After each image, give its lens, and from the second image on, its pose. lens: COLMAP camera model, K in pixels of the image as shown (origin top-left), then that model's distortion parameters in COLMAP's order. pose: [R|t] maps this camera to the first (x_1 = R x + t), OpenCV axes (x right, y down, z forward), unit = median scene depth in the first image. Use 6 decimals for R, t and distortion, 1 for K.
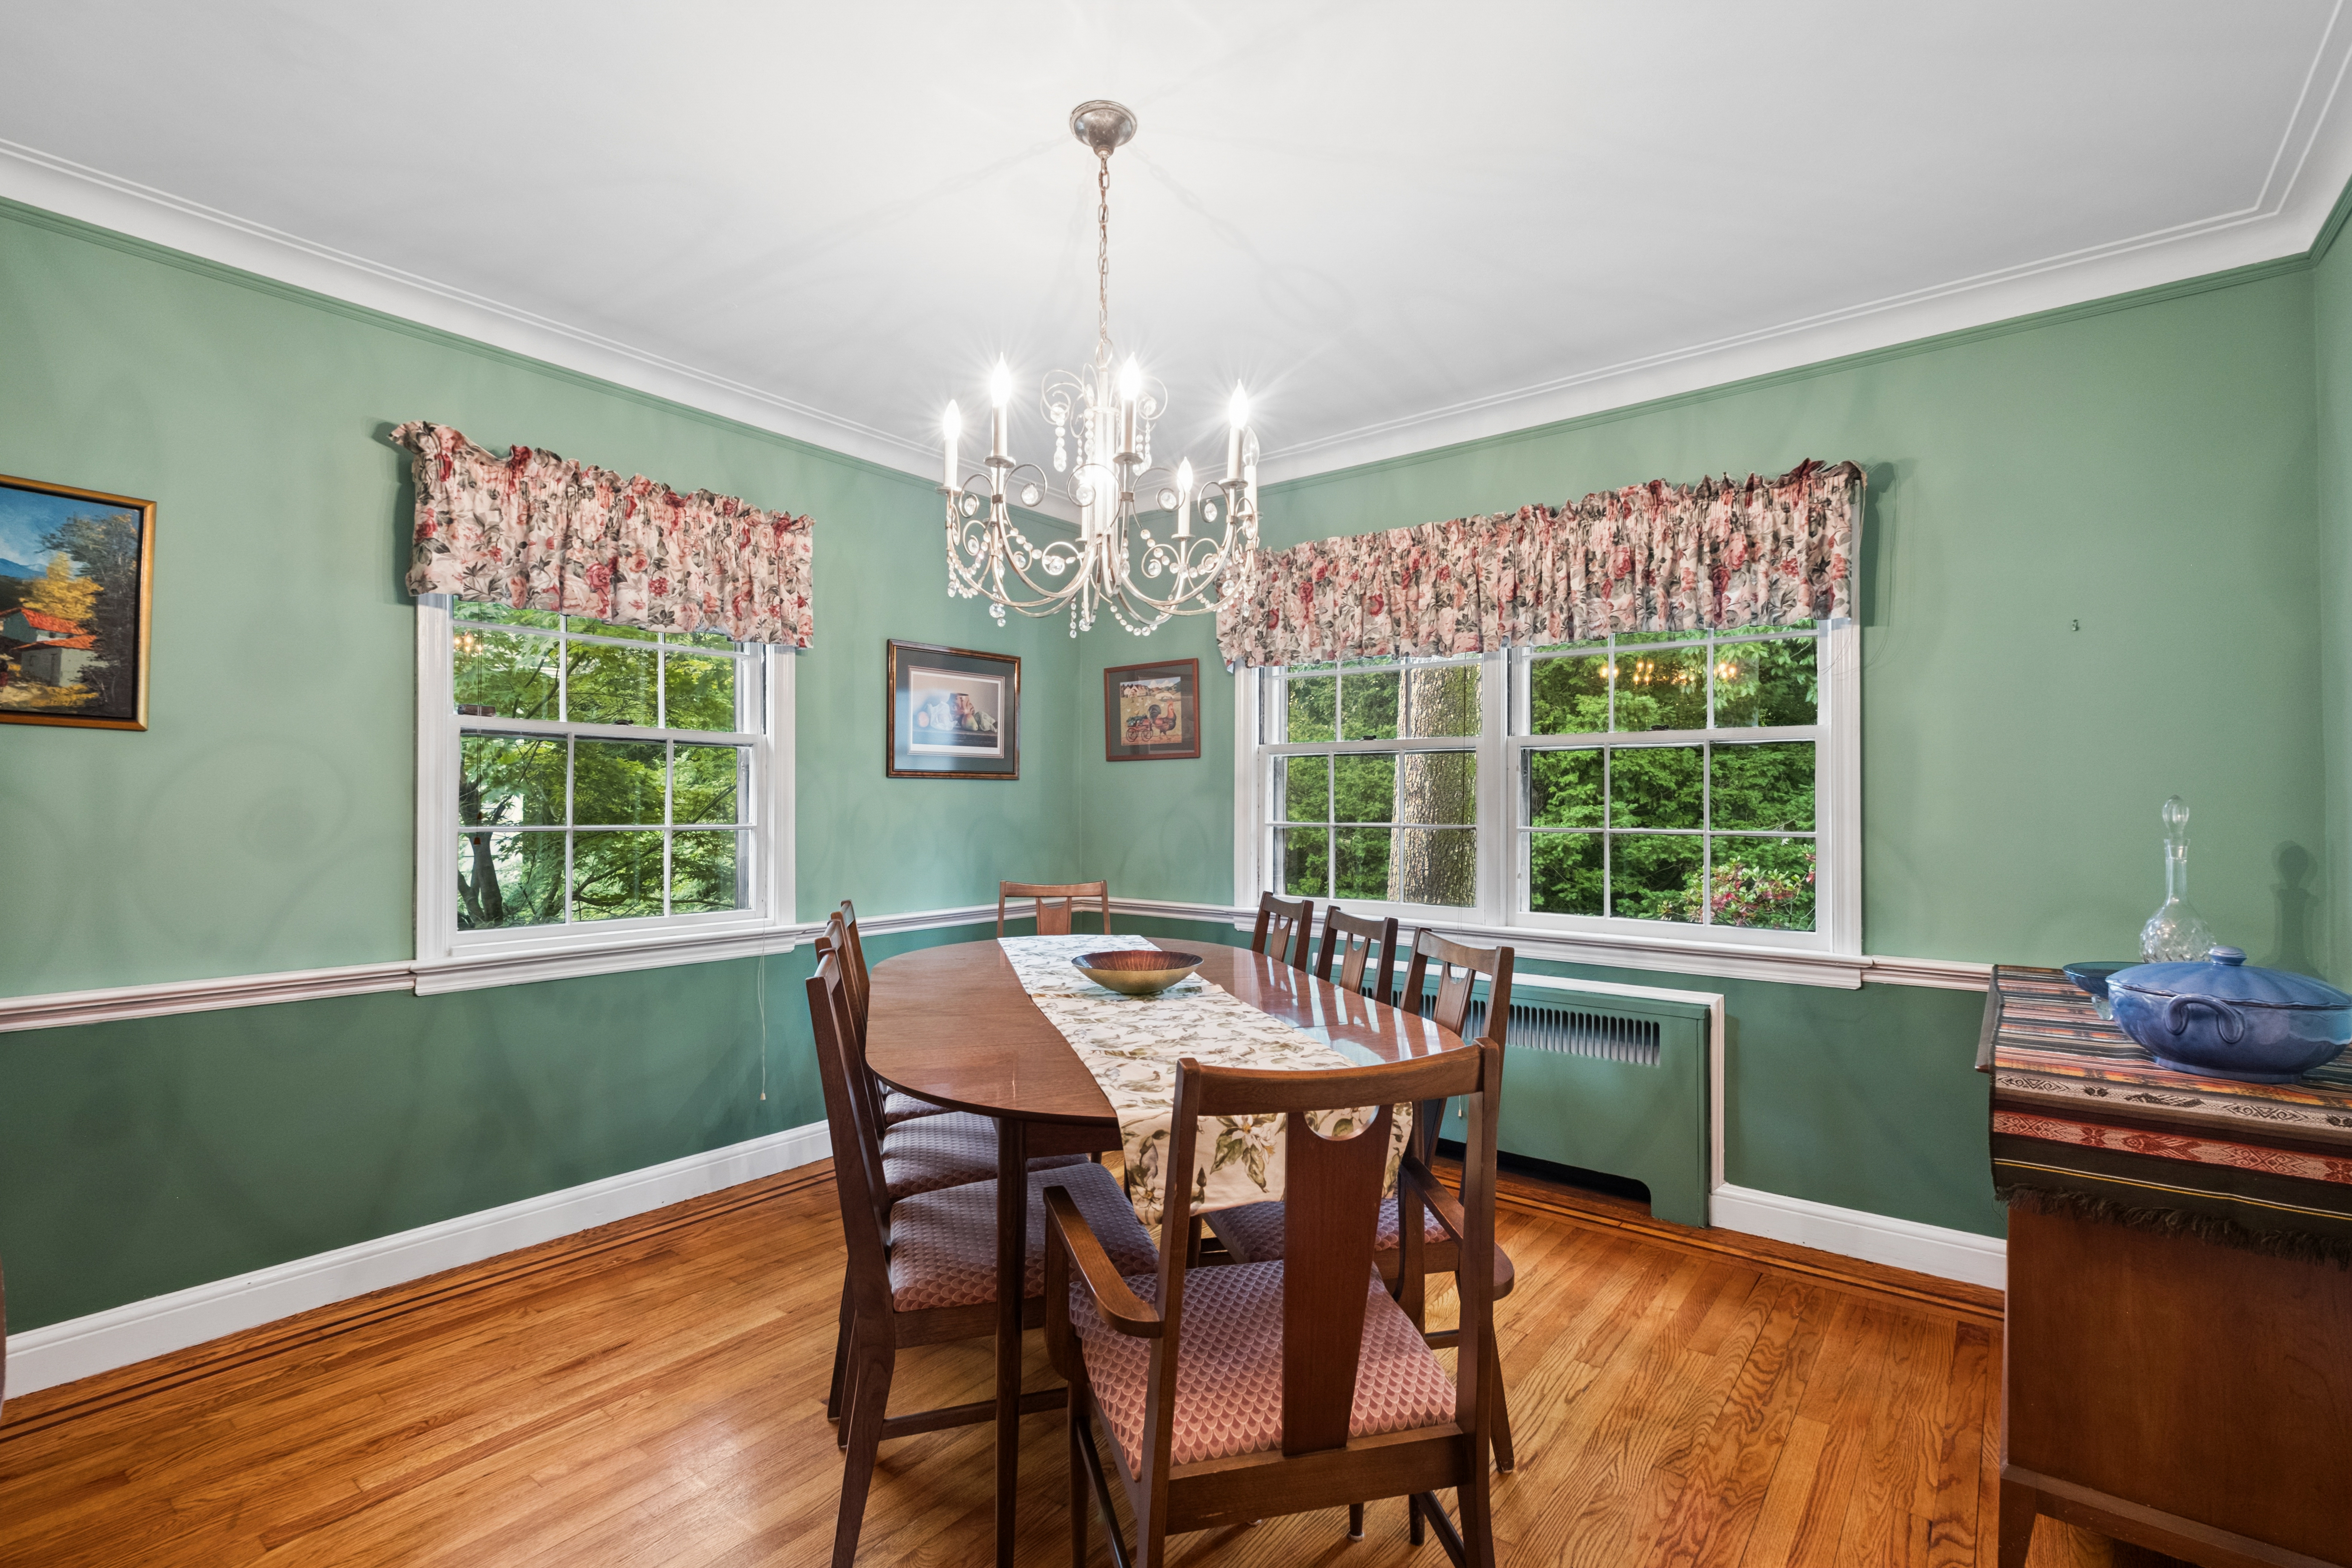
lens RADIAL K [[1038.1, 0, 1173.5], [0, 1038.1, 810.0], [0, 0, 1]] dist [0.002150, 0.000327]
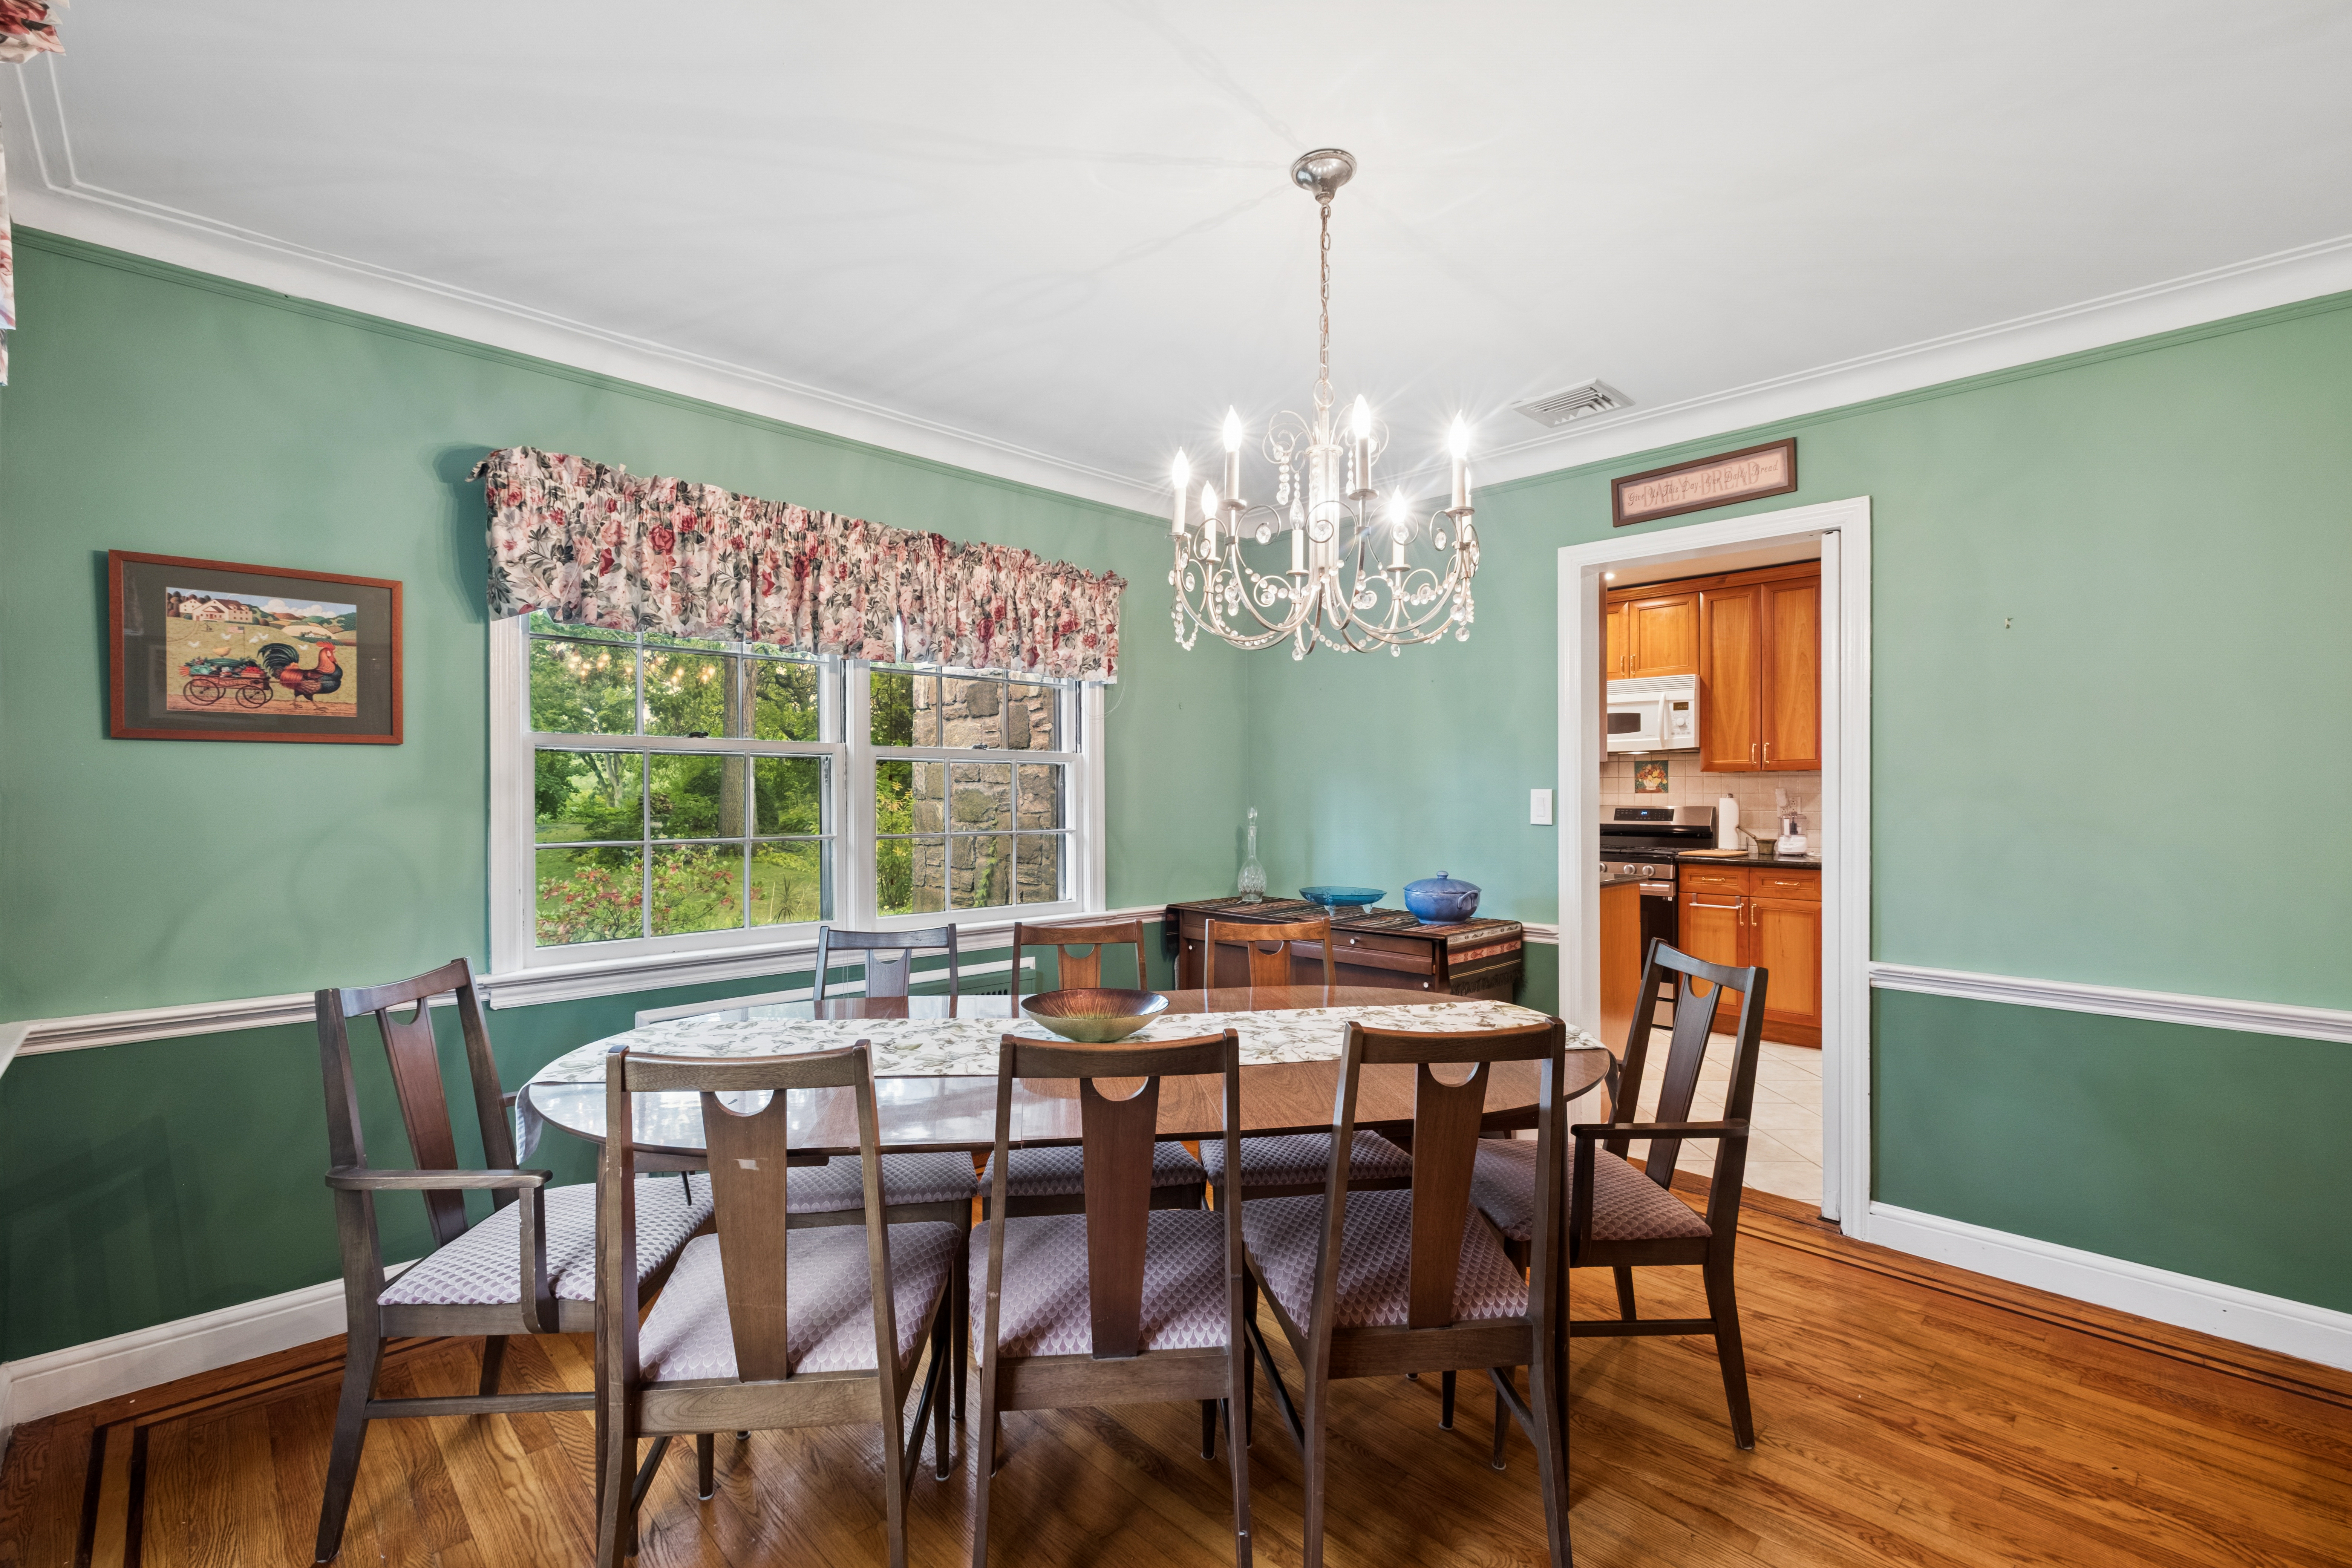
lens RADIAL K [[1038.1, 0, 1173.5], [0, 1038.1, 810.0], [0, 0, 1]] dist [0.002150, 0.000327]
pose [[0.125119, -0.014664, 0.992033, -0.644342], [0.012459, 0.999835, 0.013208, -0.018653], [-0.992064, 0.010707, 0.125281, 0.584596]]
